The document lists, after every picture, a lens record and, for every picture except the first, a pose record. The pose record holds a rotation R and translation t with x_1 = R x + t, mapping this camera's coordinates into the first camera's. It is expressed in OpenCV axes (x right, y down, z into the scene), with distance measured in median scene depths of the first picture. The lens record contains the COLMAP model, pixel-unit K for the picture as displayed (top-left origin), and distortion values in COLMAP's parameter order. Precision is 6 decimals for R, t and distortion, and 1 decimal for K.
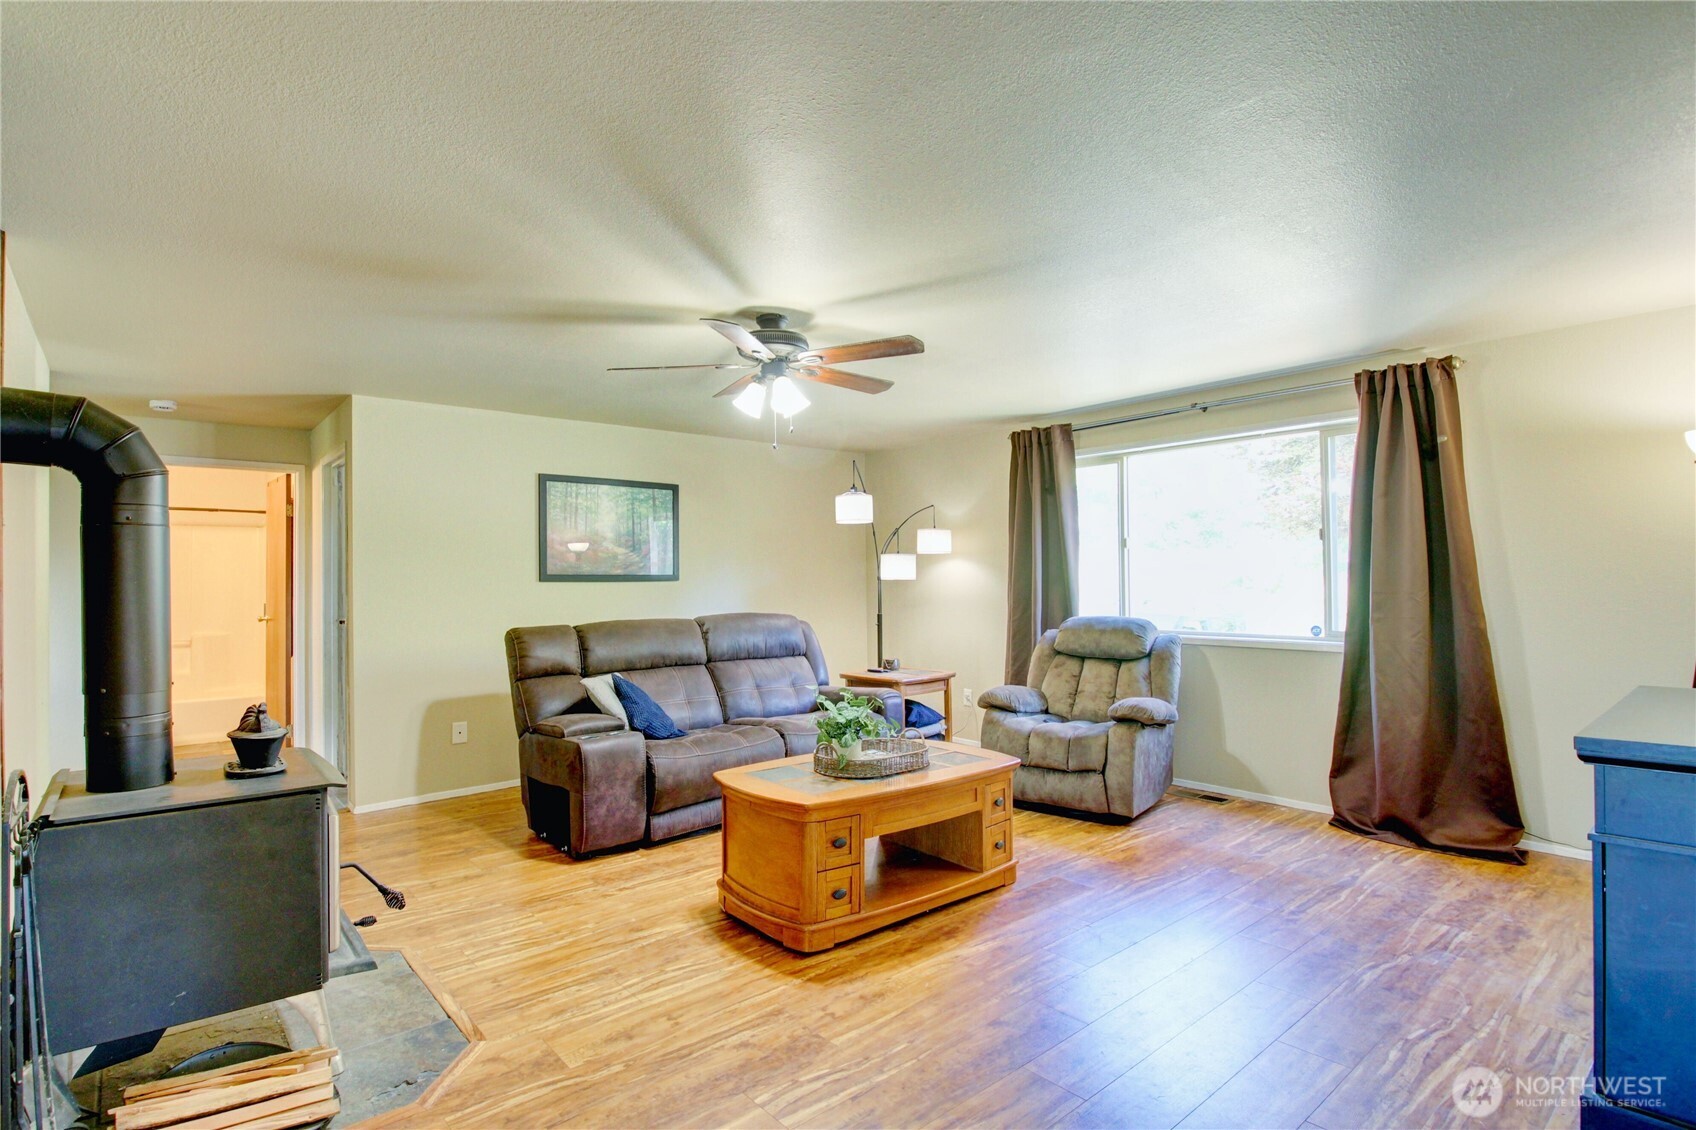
lens RADIAL K [[869.4, 0, 852.5], [0, 869.4, 566.4], [0, 0, 1]] dist [-0.005919, -0.000954]
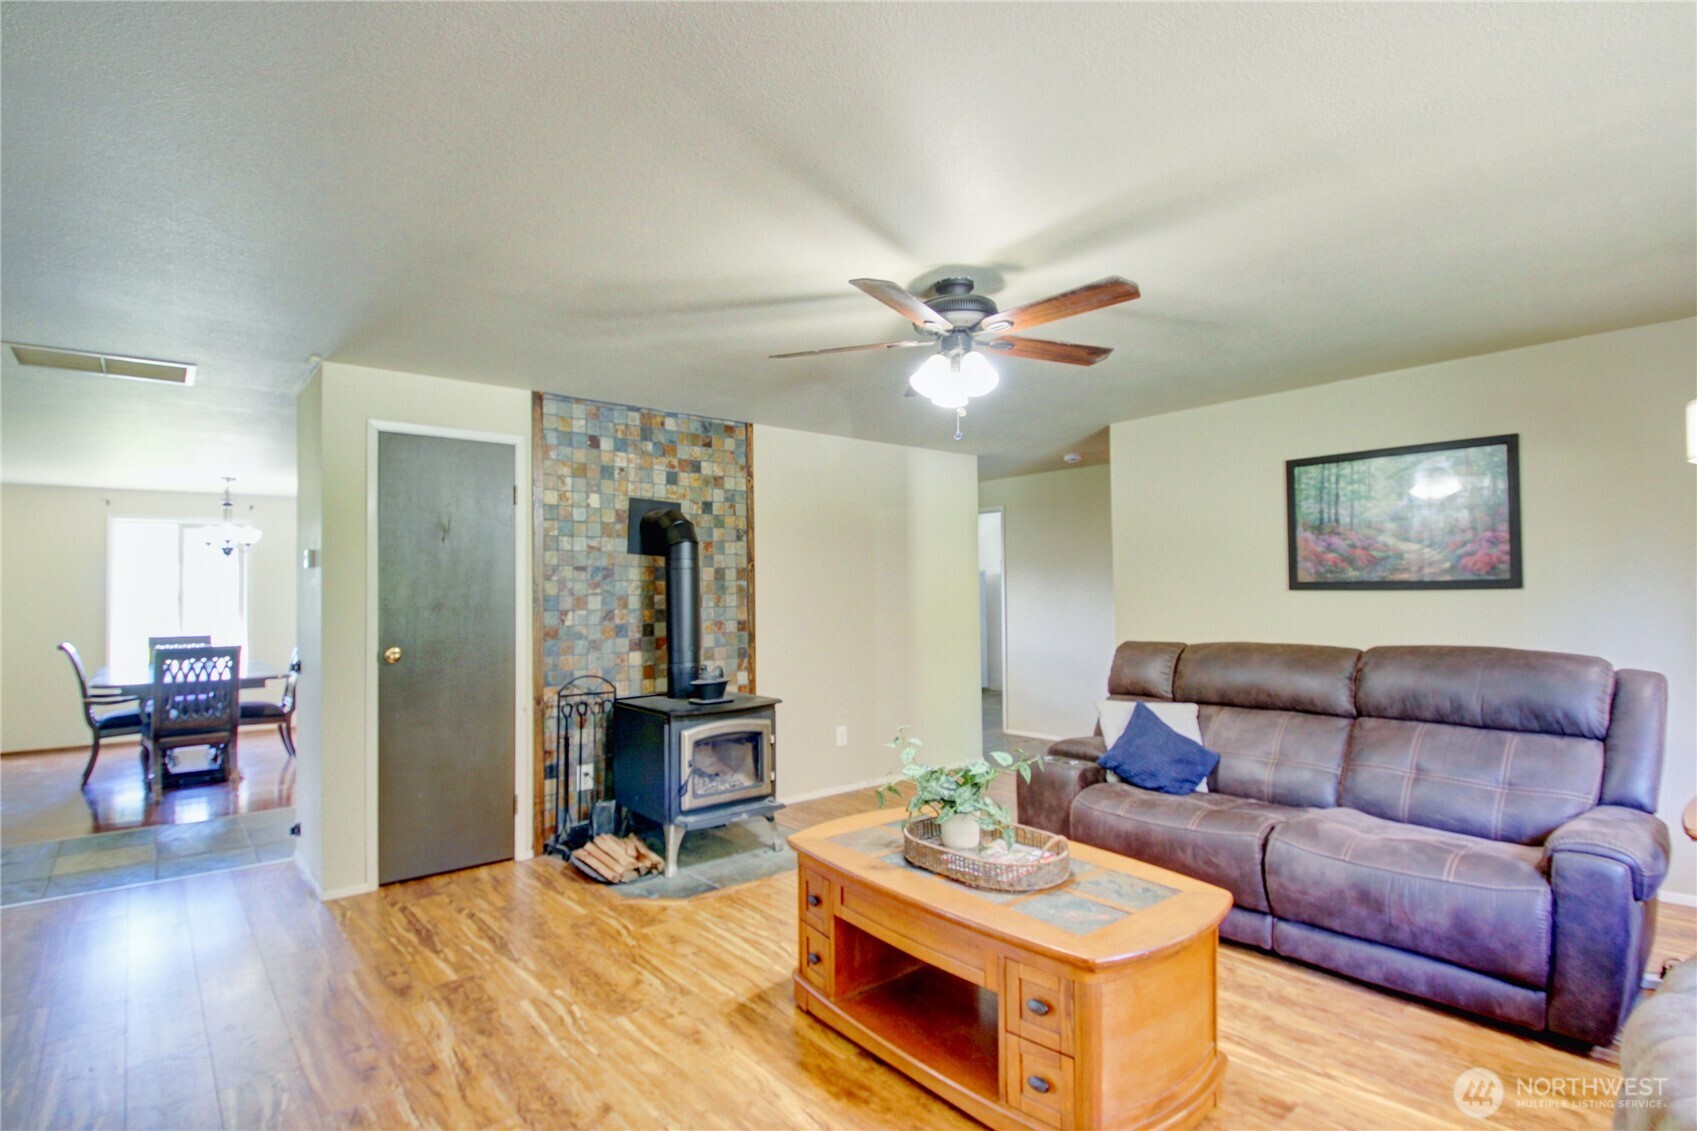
lens RADIAL K [[869.9, 0, 848.2], [0, 869.9, 577.3], [0, 0, 1]] dist [-0.005919, -0.000954]
pose [[-0.048234, -0.005346, -0.998822, 0.888548], [0.034430, 0.999382, -0.007012, -0.006325], [0.998242, -0.034728, -0.048020, 1.109483]]
